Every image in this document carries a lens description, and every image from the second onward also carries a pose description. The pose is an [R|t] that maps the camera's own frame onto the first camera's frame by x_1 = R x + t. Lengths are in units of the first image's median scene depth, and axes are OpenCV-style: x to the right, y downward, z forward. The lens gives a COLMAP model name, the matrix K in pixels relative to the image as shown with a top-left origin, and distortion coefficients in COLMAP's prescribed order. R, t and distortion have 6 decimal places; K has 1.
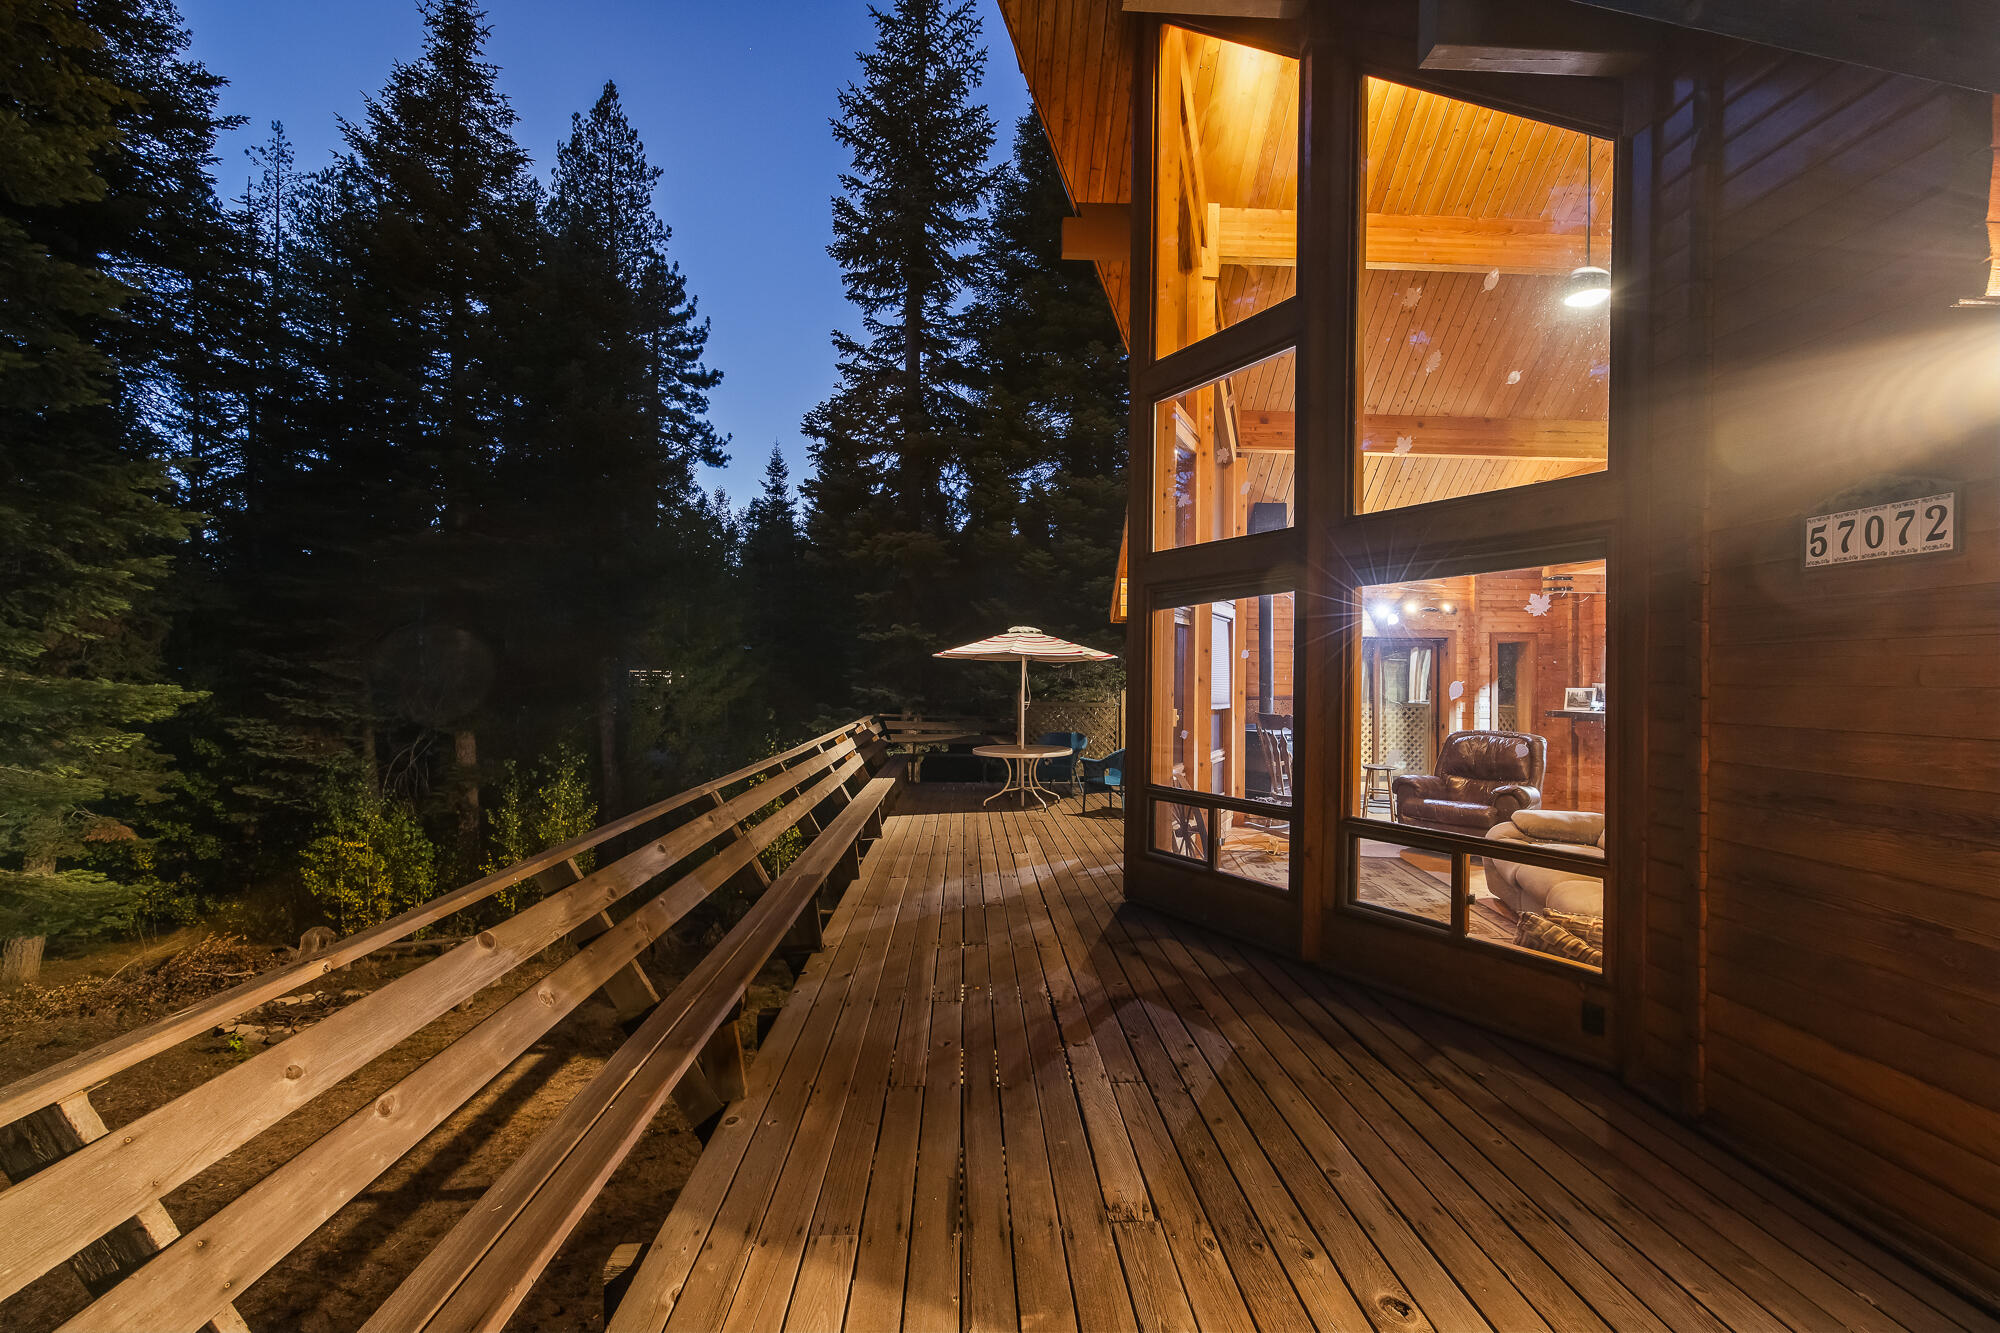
lens RADIAL K [[825.1, 0, 1000.0], [0, 825.1, 666.5], [0, 0, 1]] dist [0.009298, -0.000096]
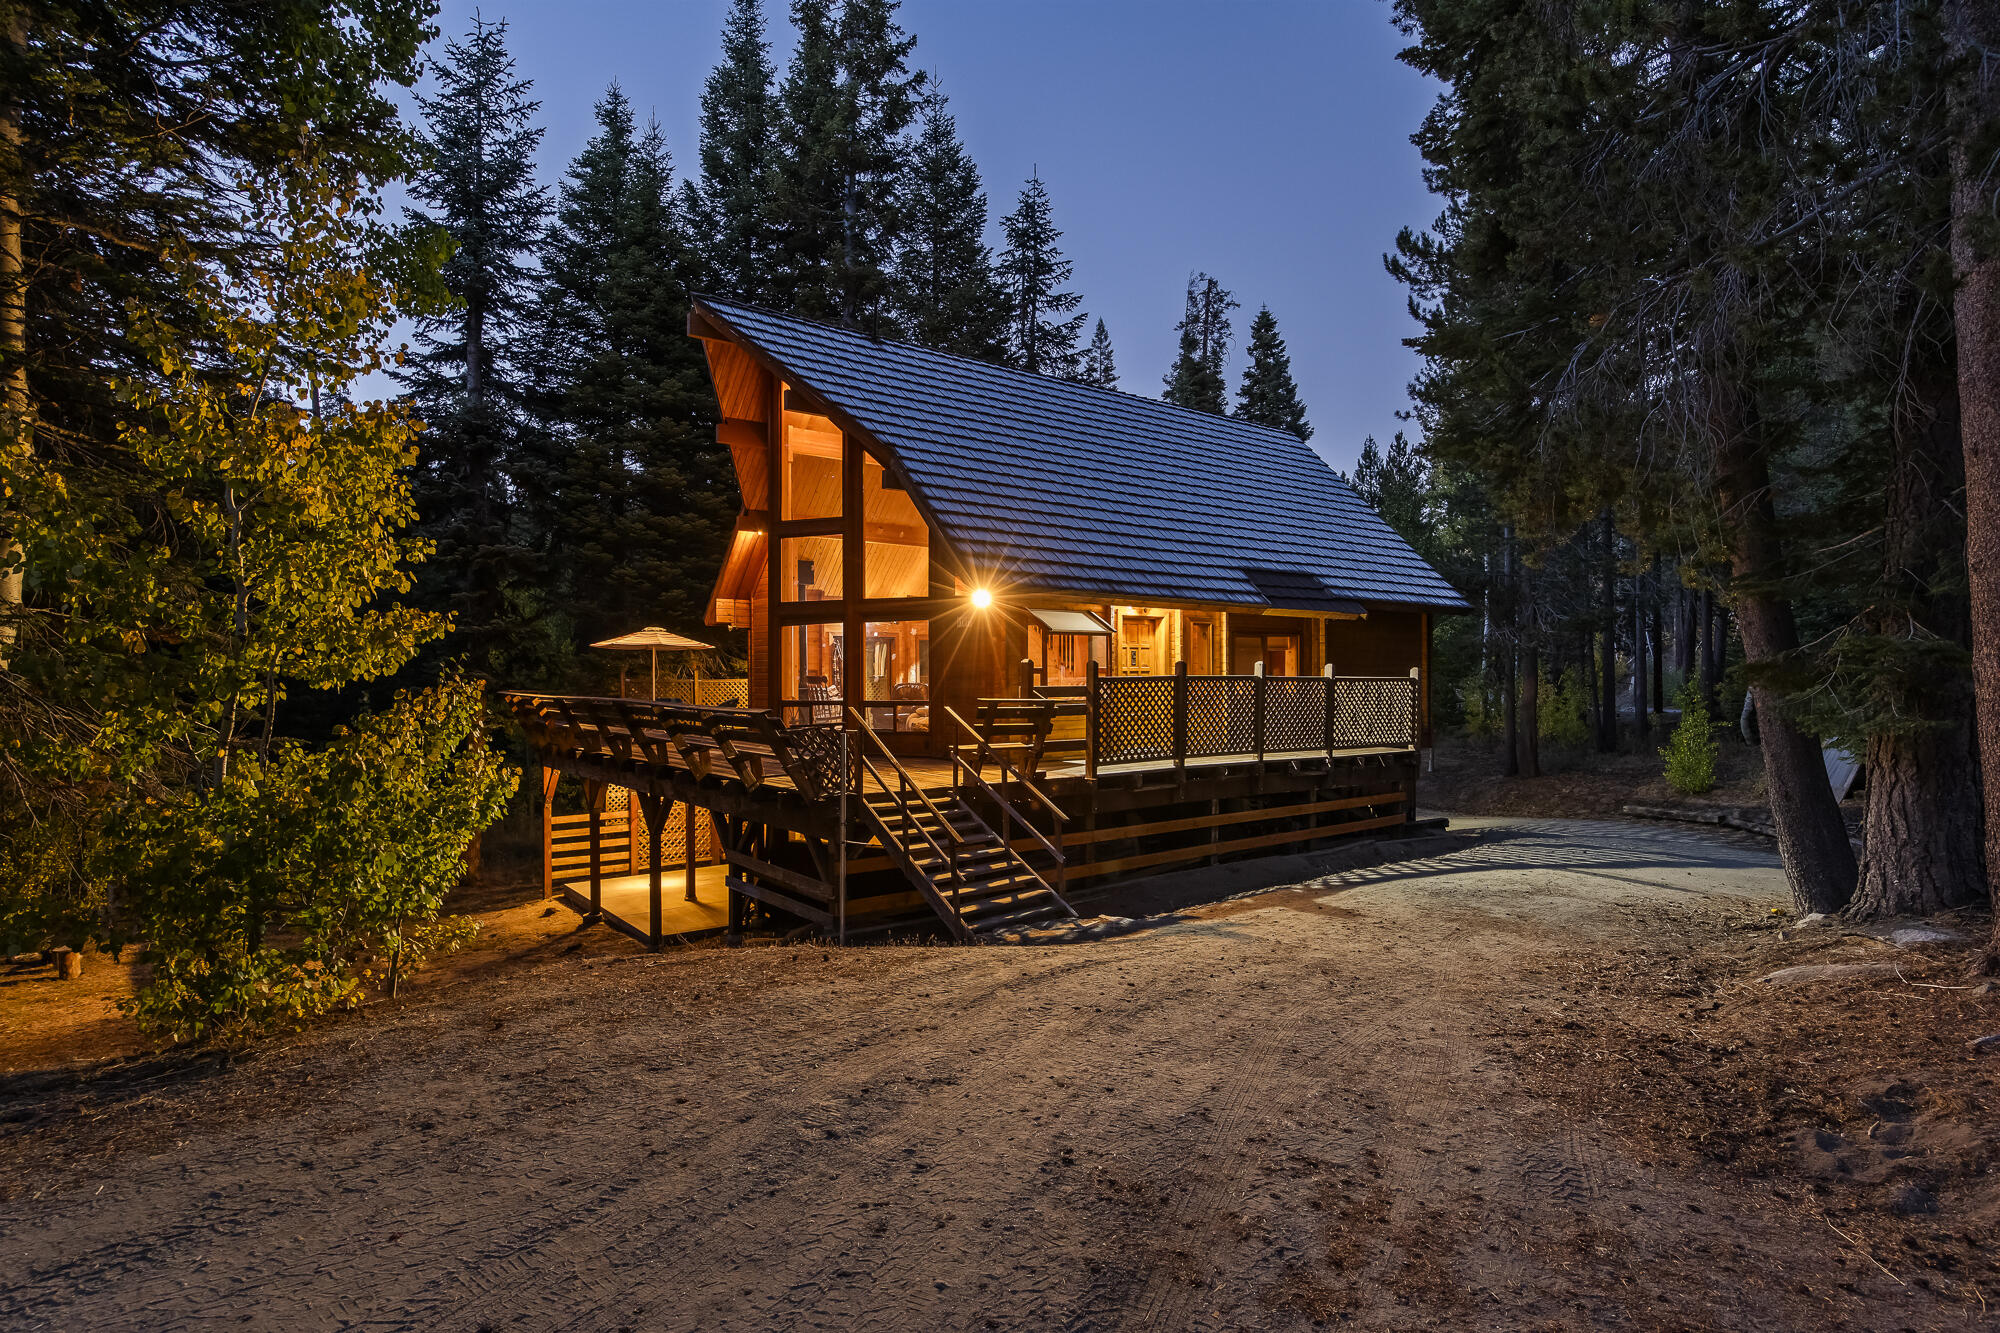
lens RADIAL K [[999.1, 0, 1000.0], [0, 999.1, 666.5], [0, 0, 1]] dist [-0.031358, 0.000011]
pose [[0.830410, -0.006319, 0.557118, -0.477351], [0.006467, 0.999978, 0.001702, 0.026992], [-0.557116, 0.002190, 0.830432, -0.928962]]
